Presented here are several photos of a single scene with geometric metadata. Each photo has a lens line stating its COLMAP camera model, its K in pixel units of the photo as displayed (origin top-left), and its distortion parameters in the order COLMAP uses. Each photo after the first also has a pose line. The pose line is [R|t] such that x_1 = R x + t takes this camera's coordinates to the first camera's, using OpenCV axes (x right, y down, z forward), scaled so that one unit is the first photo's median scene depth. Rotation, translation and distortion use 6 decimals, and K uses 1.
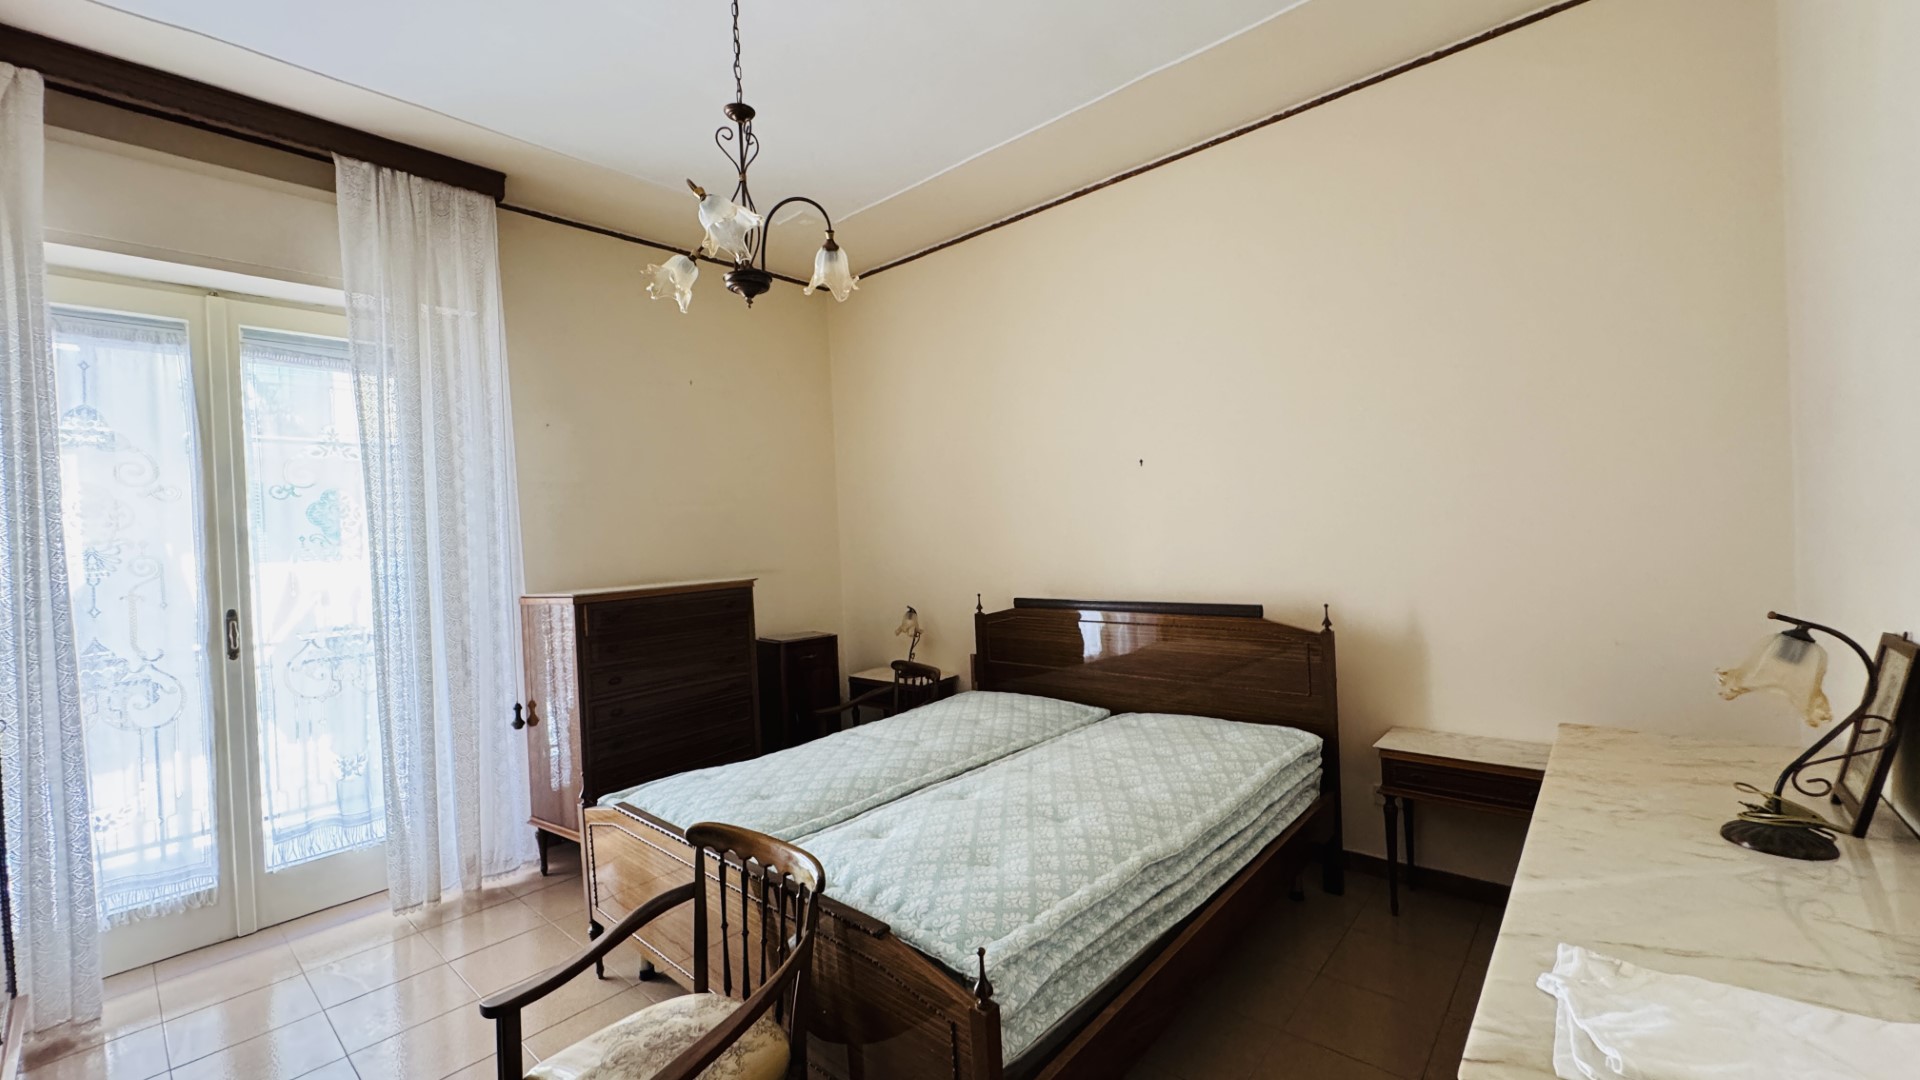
lens RADIAL K [[776.3, 0, 960.2], [0, 776.3, 540.1], [0, 0, 1]] dist [-0.001492, 0.000431]
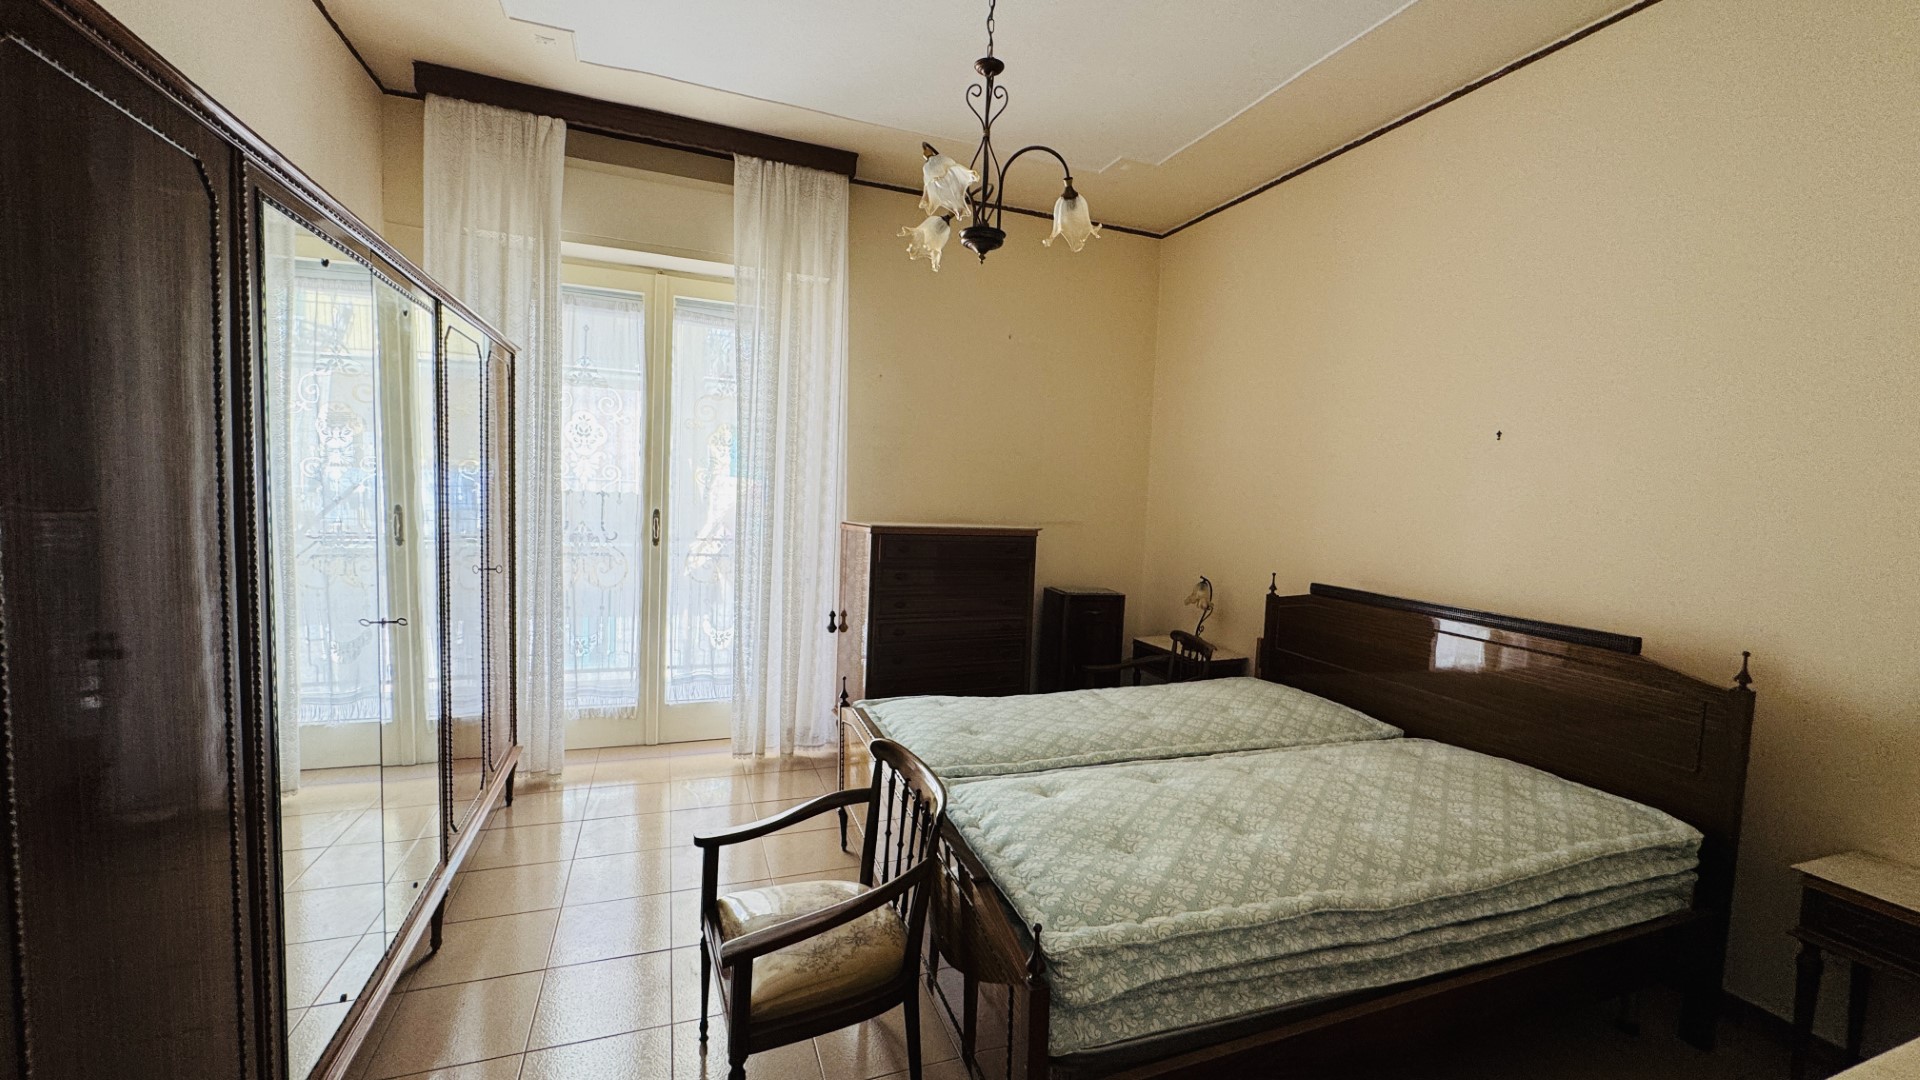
lens RADIAL K [[776.3, 0, 962.8], [0, 776.3, 540.4], [0, 0, 1]] dist [-0.001492, 0.000431]
pose [[0.878321, 0.115057, -0.464019, 0.175121], [-0.088008, 0.992933, 0.079618, -0.011630], [0.469900, -0.029093, 0.882240, 0.056113]]
